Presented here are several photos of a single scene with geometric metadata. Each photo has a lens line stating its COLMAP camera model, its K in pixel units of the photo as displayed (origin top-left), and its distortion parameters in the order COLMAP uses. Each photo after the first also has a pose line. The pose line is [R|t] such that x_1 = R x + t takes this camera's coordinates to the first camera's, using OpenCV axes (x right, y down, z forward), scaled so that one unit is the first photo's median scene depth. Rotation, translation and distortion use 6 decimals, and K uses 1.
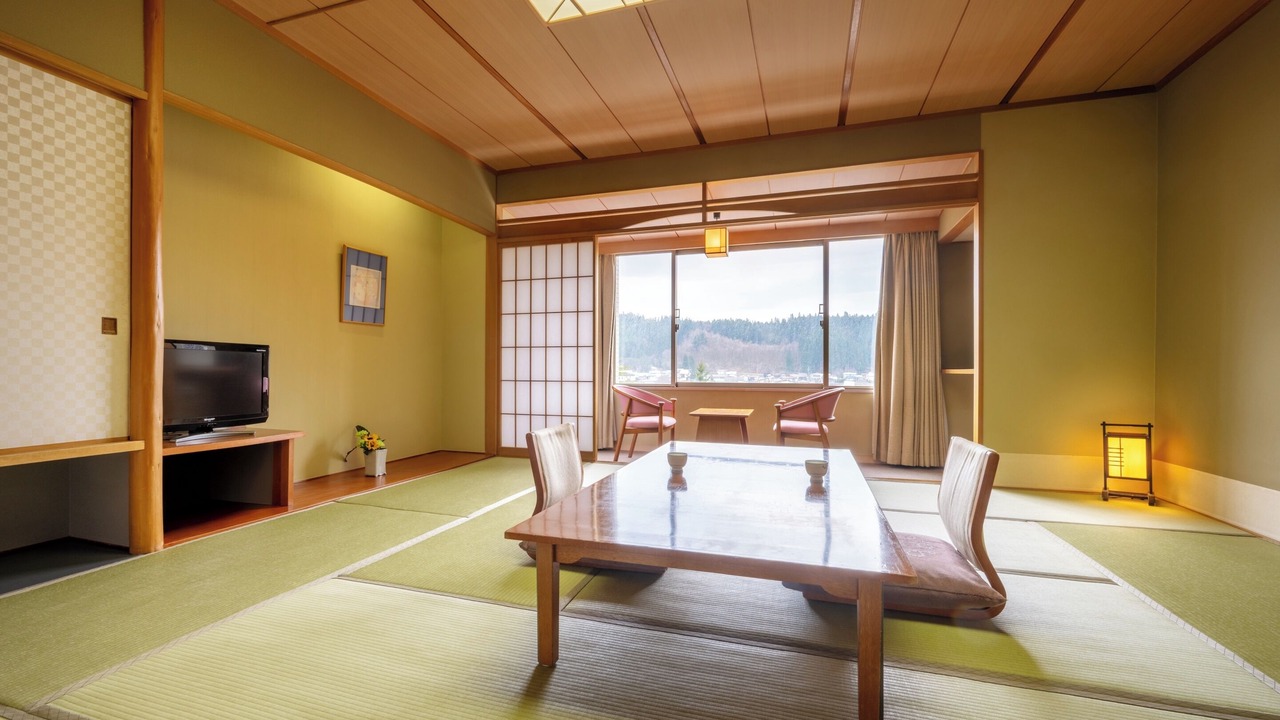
lens RADIAL K [[560.5, 0, 640.0], [0, 560.5, 359.4], [0, 0, 1]] dist [0.000566, -0.000996]
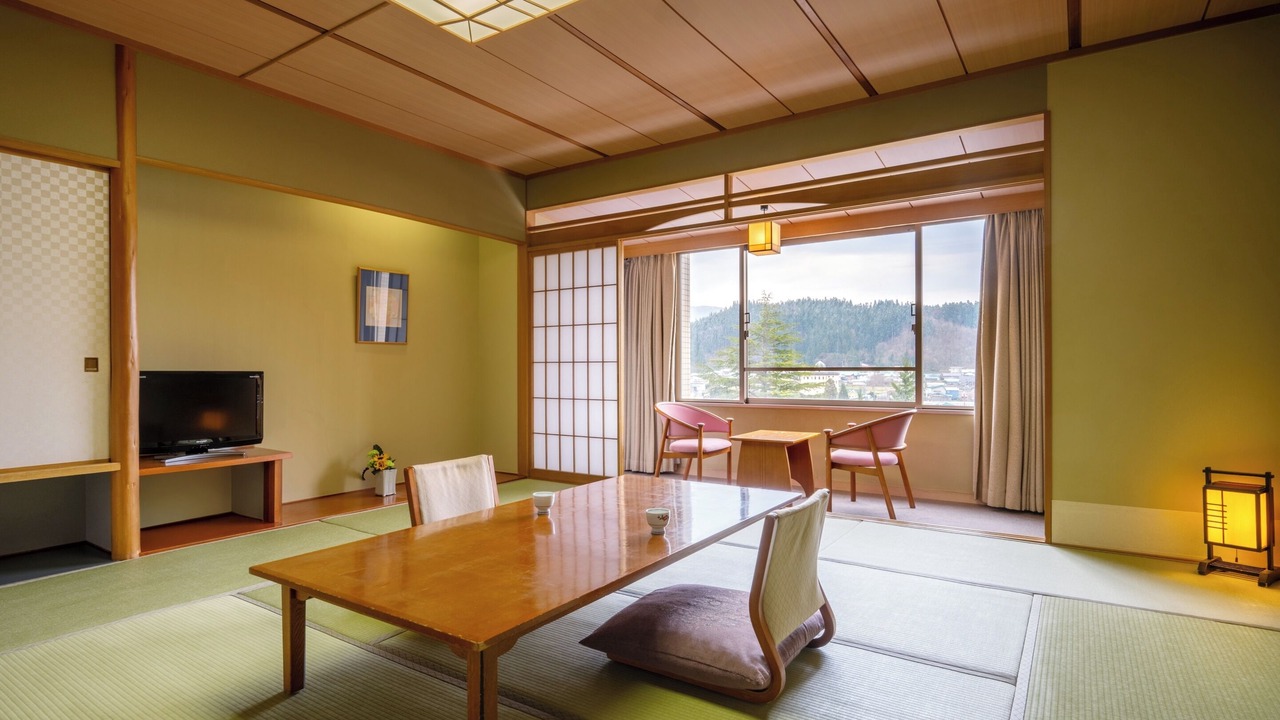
lens RADIAL K [[652.5, 0, 640.8], [0, 652.5, 362.5], [0, 0, 1]] dist [-0.002839, 0.000372]
pose [[0.967663, -0.008104, -0.252115, 0.266216], [0.009055, 0.999956, 0.002611, -0.029830], [0.252083, -0.004809, 0.967694, -0.016418]]
